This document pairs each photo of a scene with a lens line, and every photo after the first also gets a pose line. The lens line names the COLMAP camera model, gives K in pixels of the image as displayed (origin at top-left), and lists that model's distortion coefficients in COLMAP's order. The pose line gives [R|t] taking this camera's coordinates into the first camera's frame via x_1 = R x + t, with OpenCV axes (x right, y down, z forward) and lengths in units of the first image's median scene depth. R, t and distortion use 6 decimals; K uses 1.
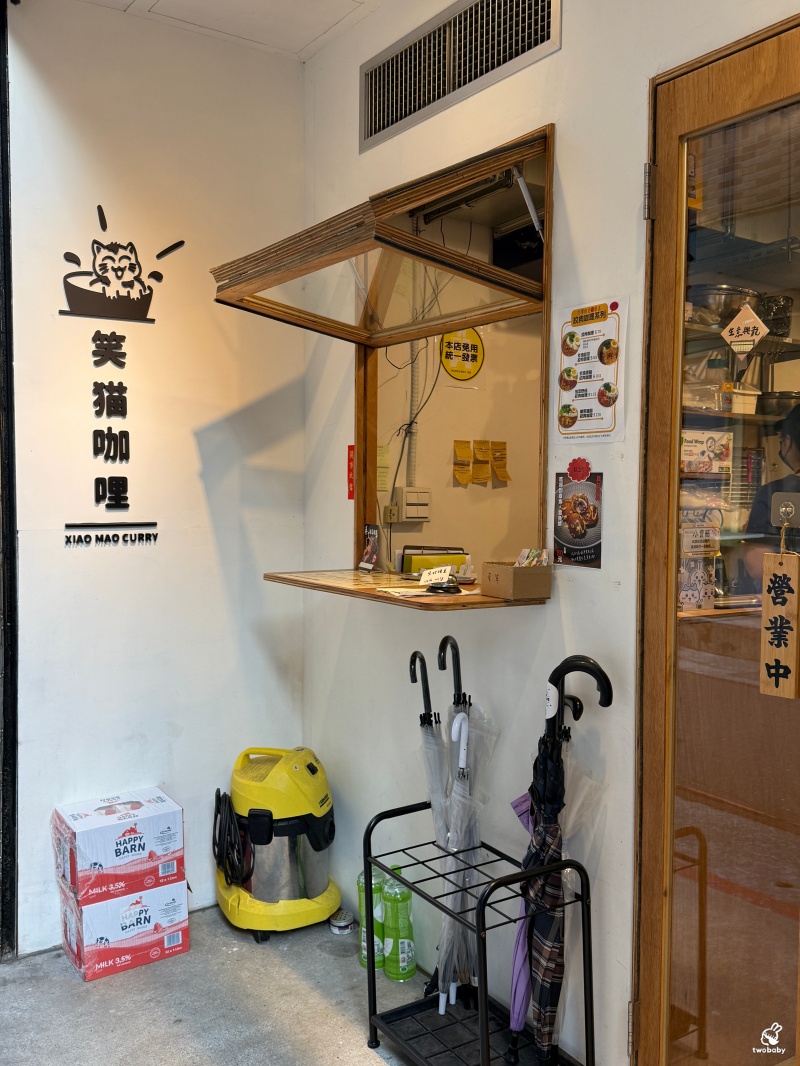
lens RADIAL K [[983.3, 0, 400.0], [0, 983.3, 533.0], [0, 0, 1]] dist [0.048658, -0.002529]
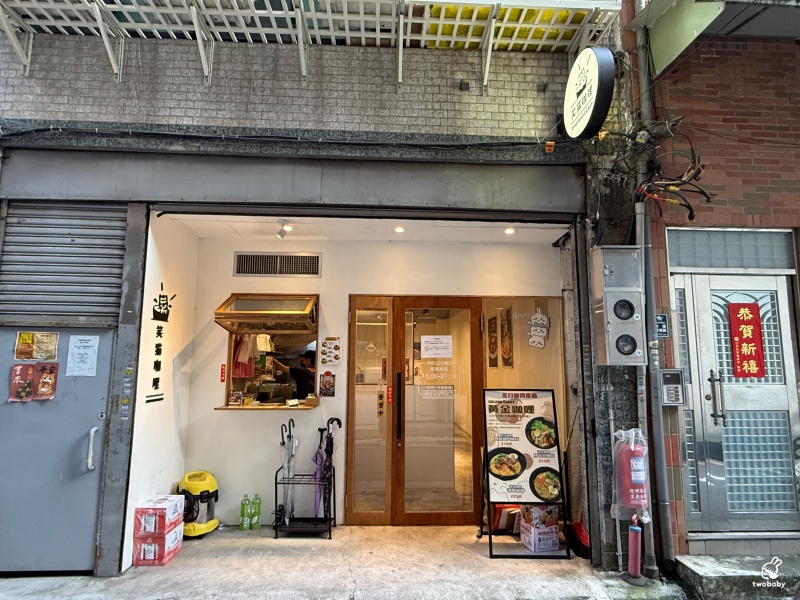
lens RADIAL K [[468.8, 0, 400.0], [0, 468.8, 300.0], [0, 0, 1]] dist [-0.003390, -0.001368]
pose [[0.536520, 0.107676, 0.836990, -1.371272], [0.041007, 0.987328, -0.153302, -0.054826], [-0.842891, 0.116572, 0.525305, -0.374918]]
